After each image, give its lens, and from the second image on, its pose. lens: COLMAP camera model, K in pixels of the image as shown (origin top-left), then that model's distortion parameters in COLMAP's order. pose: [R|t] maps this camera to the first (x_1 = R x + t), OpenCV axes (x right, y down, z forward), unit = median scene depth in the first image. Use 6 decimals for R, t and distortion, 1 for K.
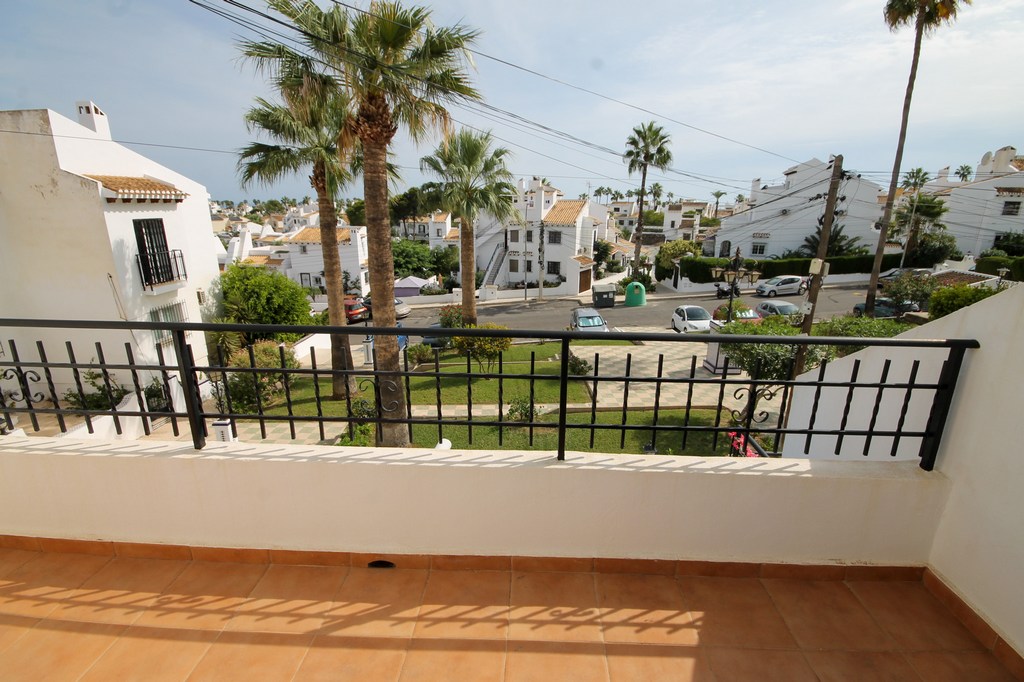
lens RADIAL K [[488.0, 0, 519.9], [0, 488.0, 343.4], [0, 0, 1]] dist [0.000163, -0.008022]
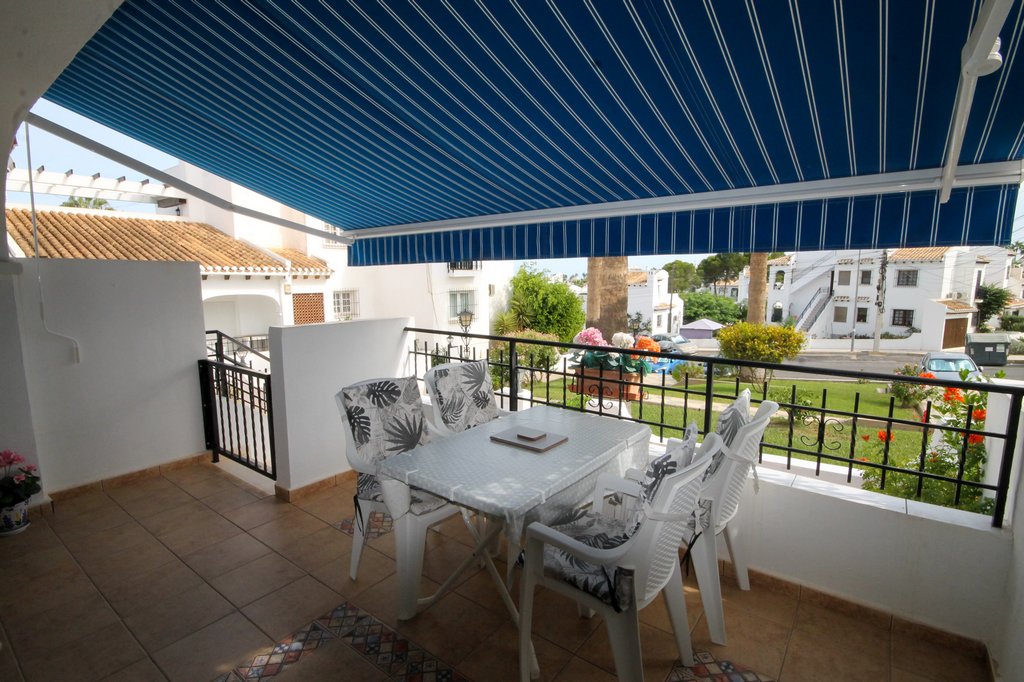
lens RADIAL K [[488.0, 0, 506.6], [0, 488.0, 347.0], [0, 0, 1]] dist [0.000163, -0.008022]
pose [[0.801398, 0.069141, -0.594122, 0.030973], [-0.155344, 0.983271, -0.095111, 0.063772], [0.577607, 0.168515, 0.798732, 0.053989]]
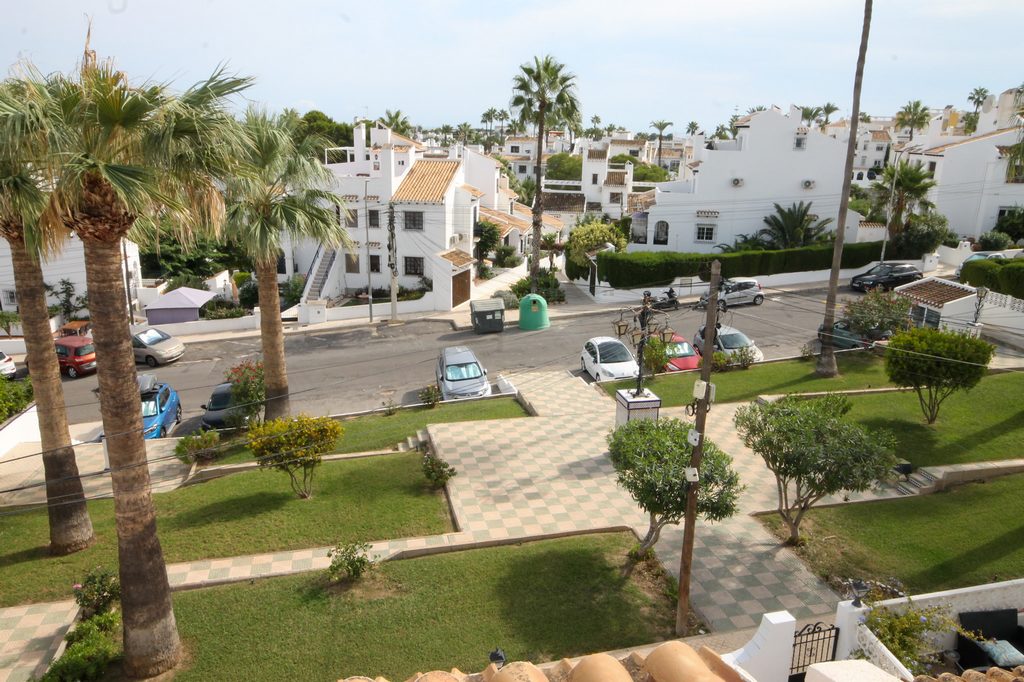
lens RADIAL K [[767.9, 0, 530.2], [0, 767.9, 339.9], [0, 0, 1]] dist [-0.008998, 0.049965]
pose [[0.980393, -0.042915, 0.192324, 0.021255], [0.041968, 0.999078, 0.008997, -0.064457], [-0.192532, -0.000749, 0.981290, -0.049119]]
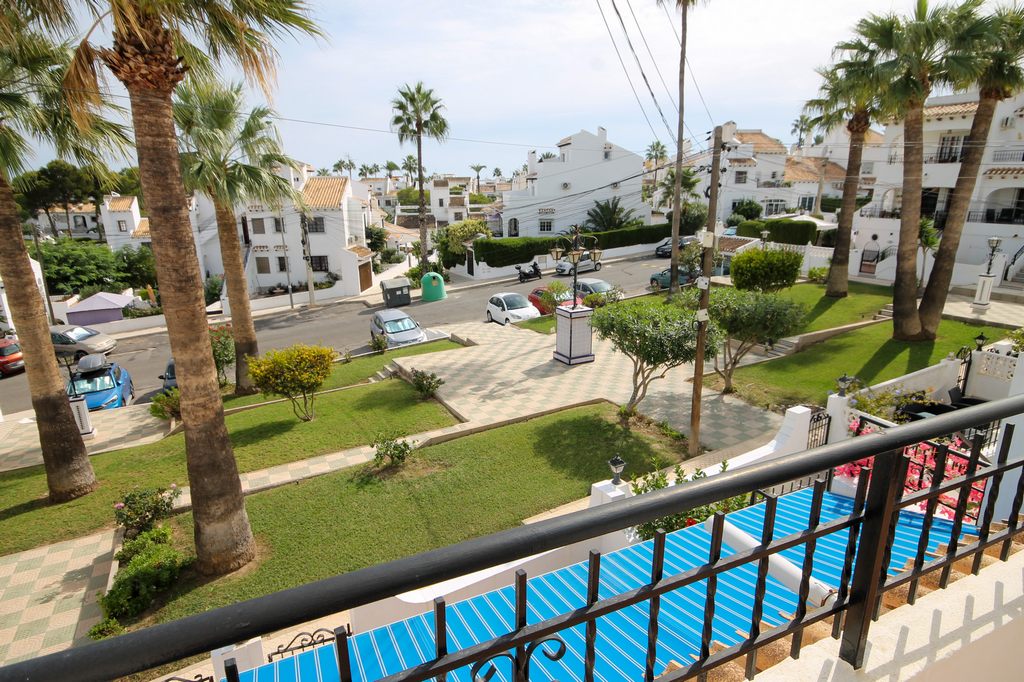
lens RADIAL K [[574.7, 0, 527.9], [0, 574.7, 344.6], [0, 0, 1]] dist [0.004268, 0.006178]
pose [[0.888592, -0.141609, 0.436293, -0.060719], [0.141681, 0.989377, 0.032566, -0.009483], [-0.436270, 0.032876, 0.899215, 0.031048]]
